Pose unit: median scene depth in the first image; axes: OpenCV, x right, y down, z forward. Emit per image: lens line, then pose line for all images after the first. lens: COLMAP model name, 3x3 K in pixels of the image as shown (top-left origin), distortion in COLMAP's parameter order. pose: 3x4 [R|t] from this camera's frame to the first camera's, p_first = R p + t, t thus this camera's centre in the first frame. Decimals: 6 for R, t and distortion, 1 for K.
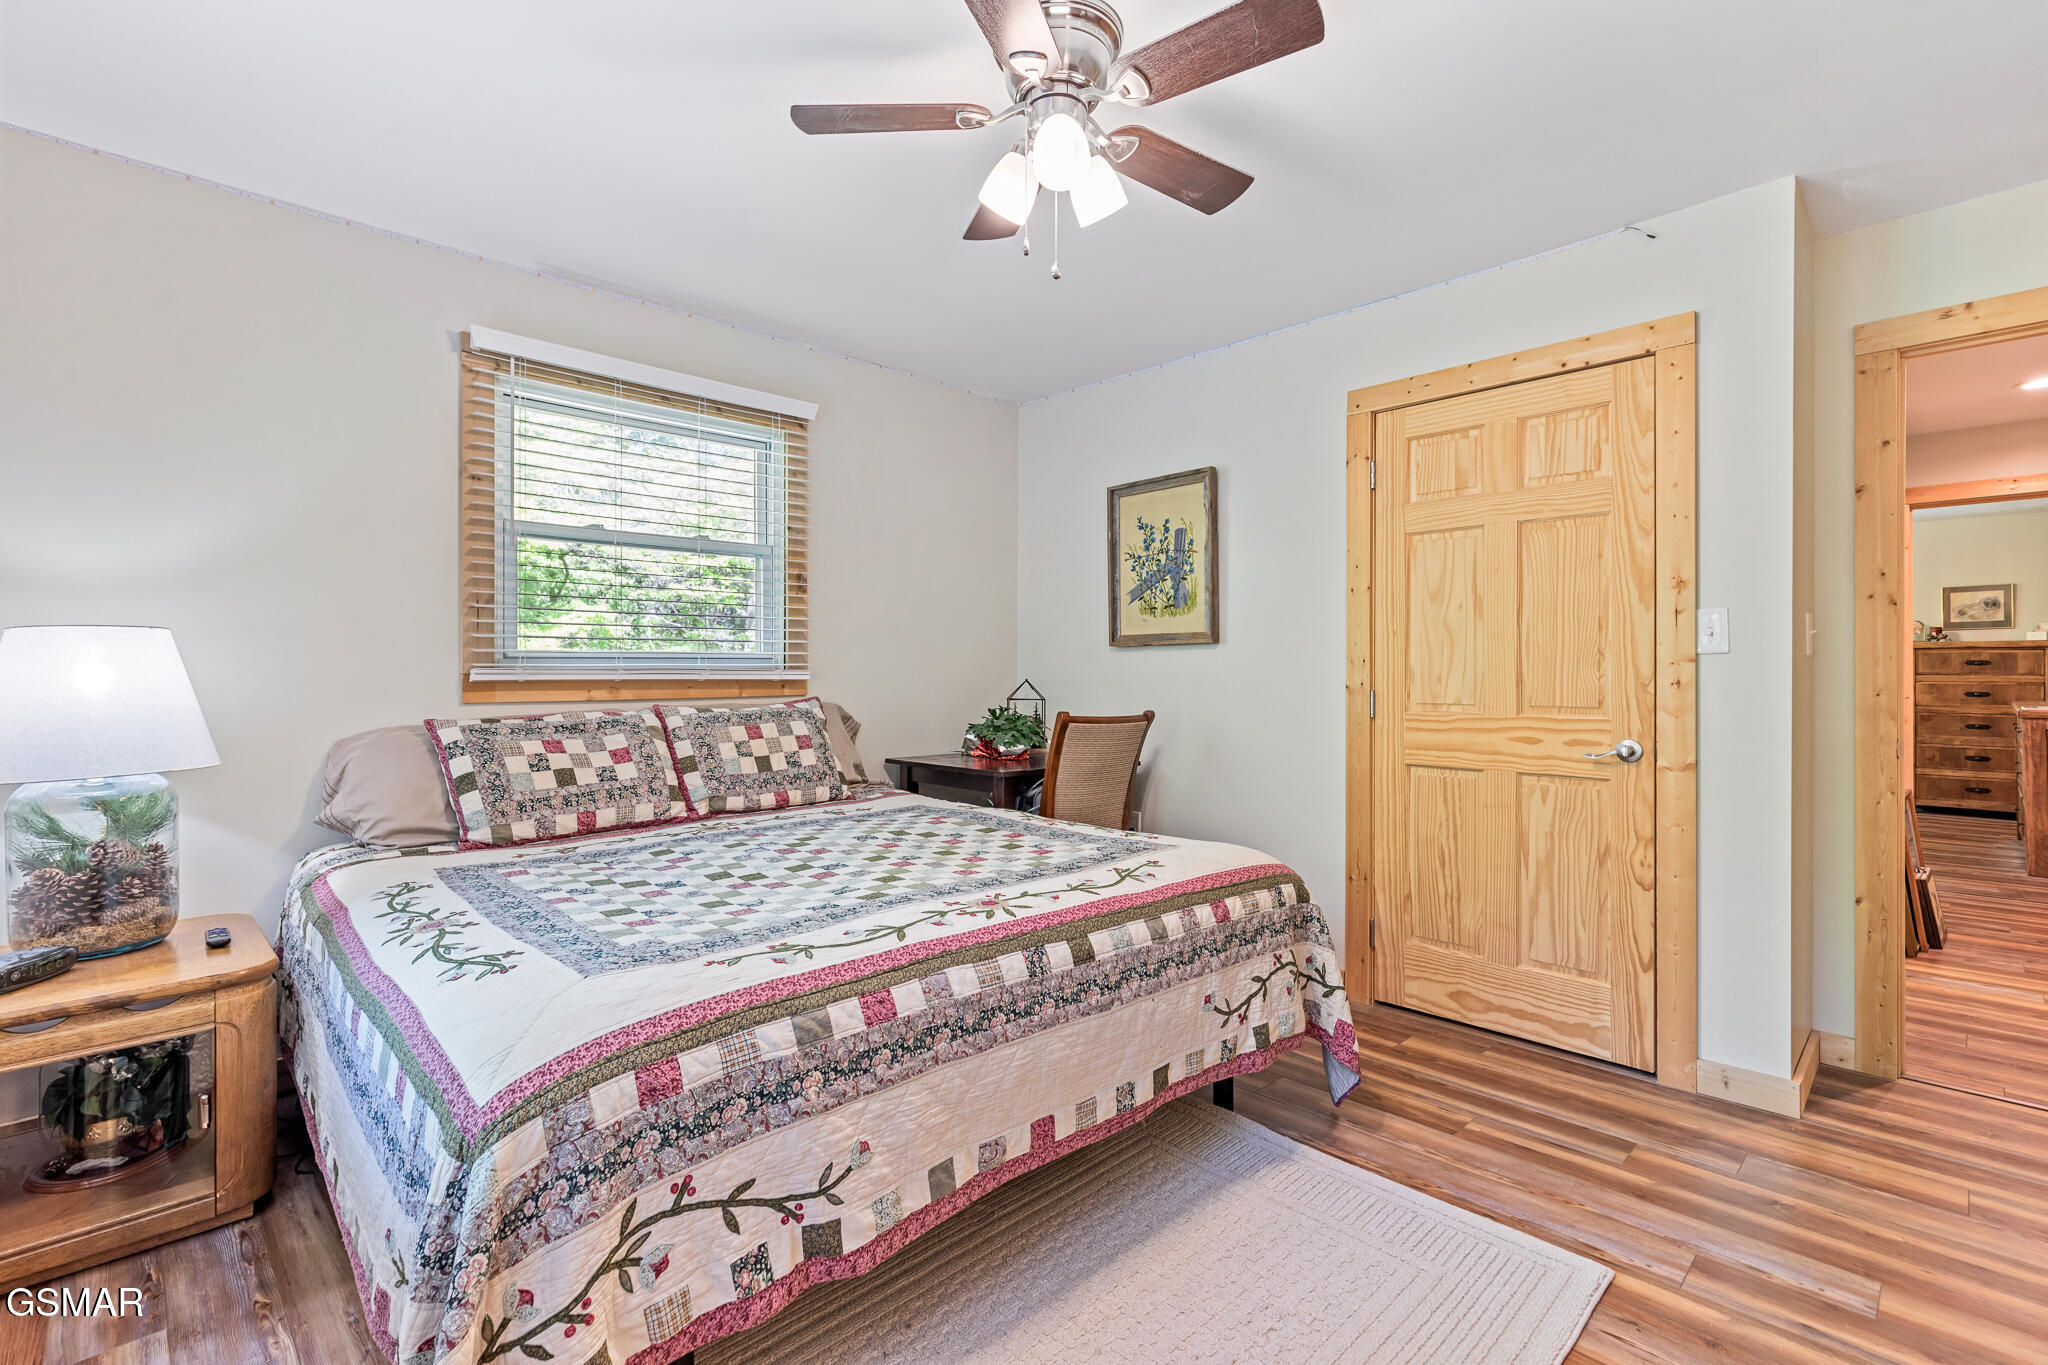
lens RADIAL K [[924.2, 0, 1020.7], [0, 924.2, 675.0], [0, 0, 1]] dist [0.005956, -0.000137]
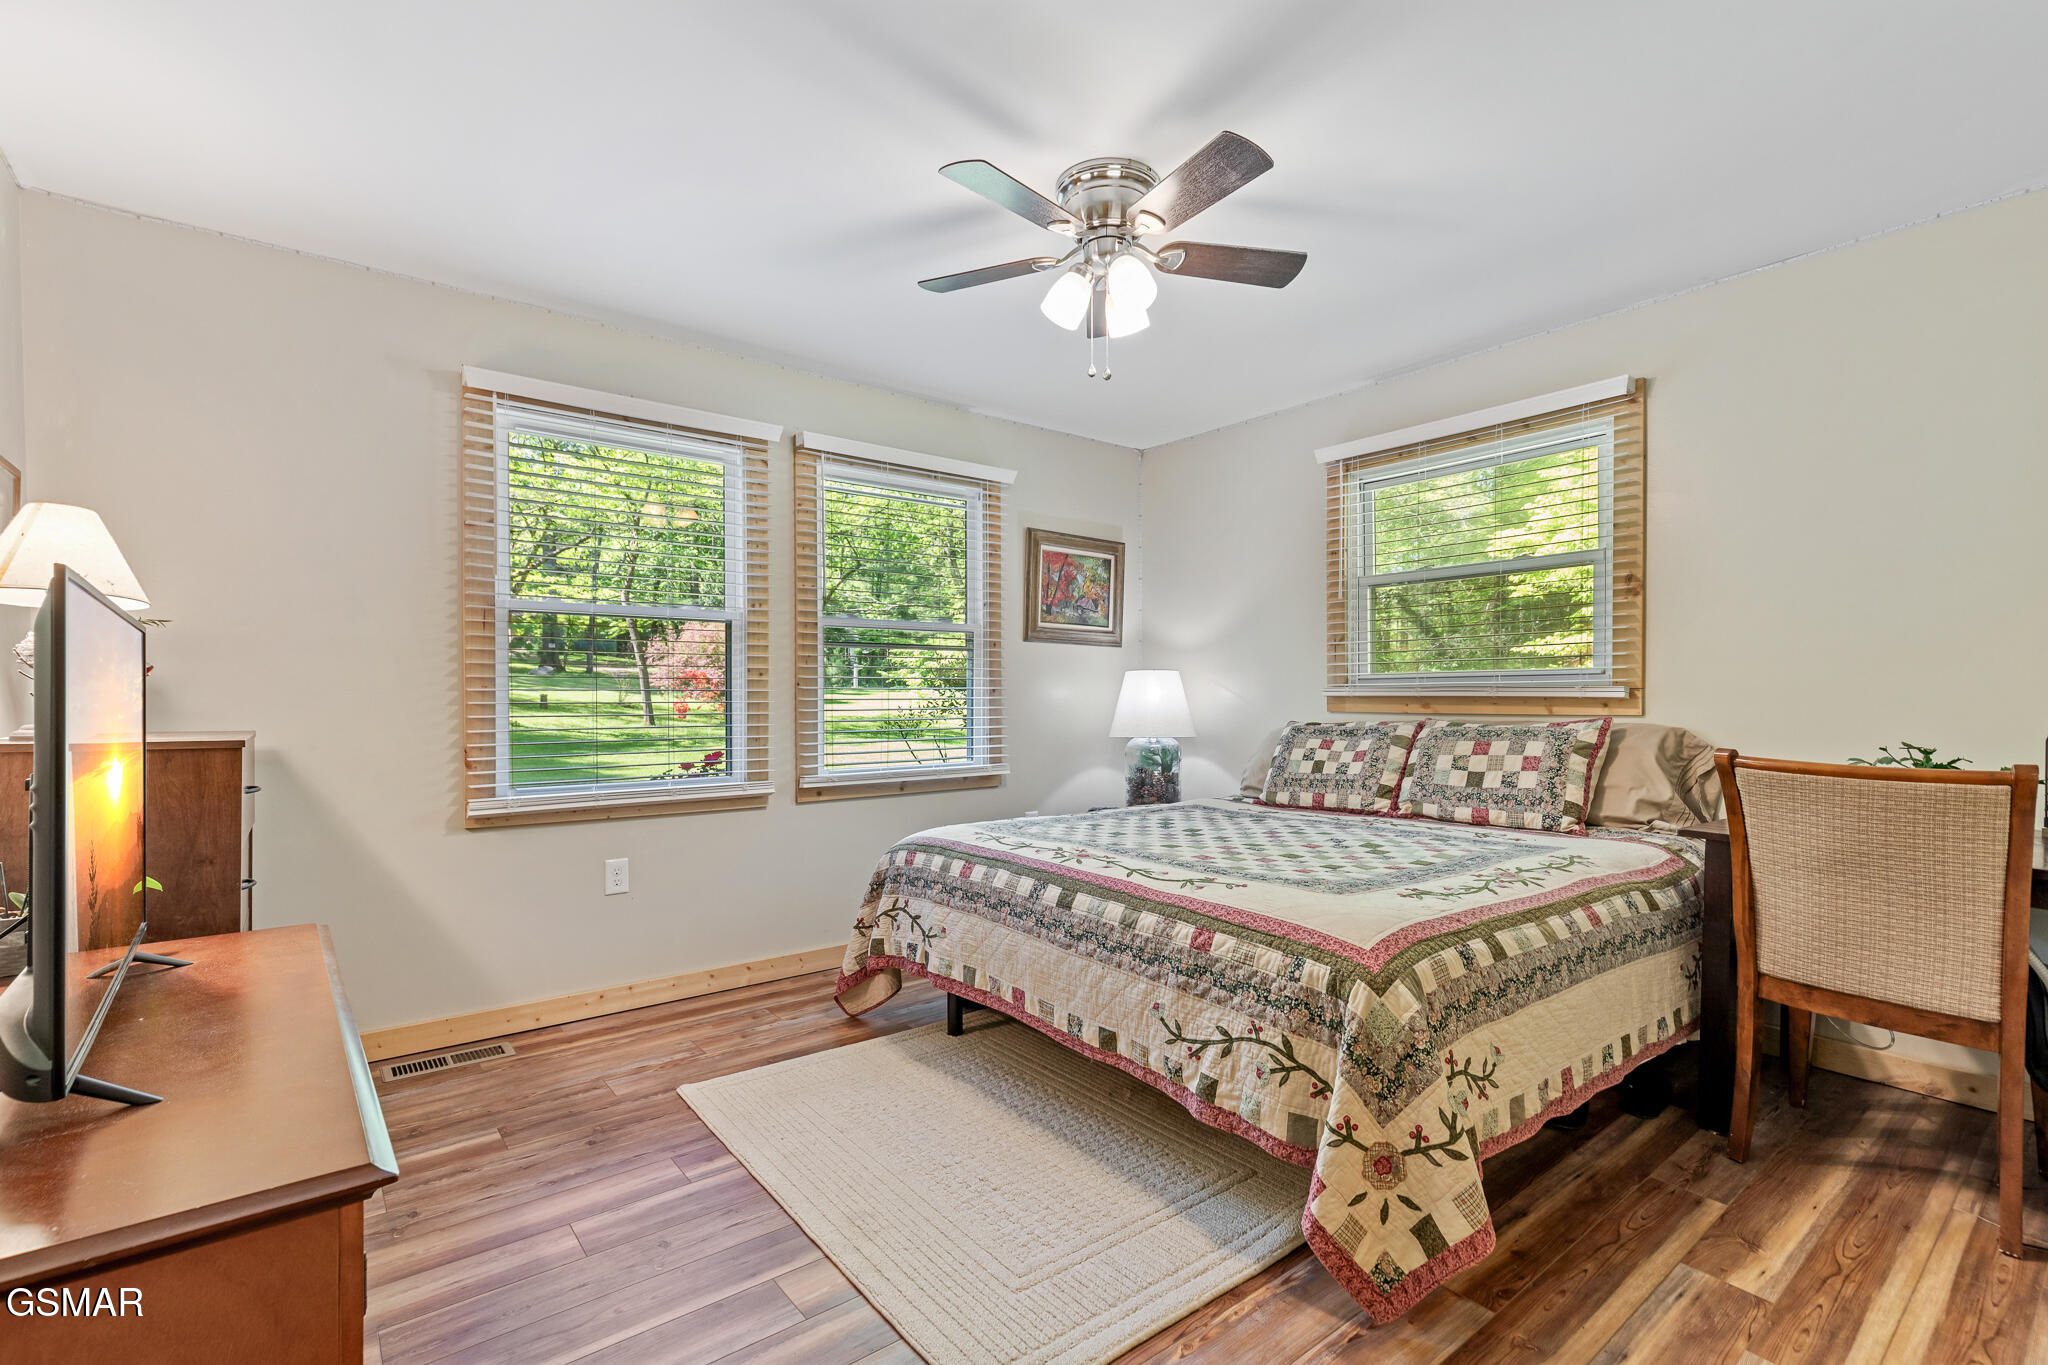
lens RADIAL K [[924.2, 0, 1019.8], [0, 924.2, 693.9], [0, 0, 1]] dist [0.005956, -0.000137]
pose [[-0.101903, 0.003711, -0.994787, 1.175241], [0.000617, 0.999993, 0.003667, -0.003381], [0.994794, -0.000240, -0.101905, 0.897260]]
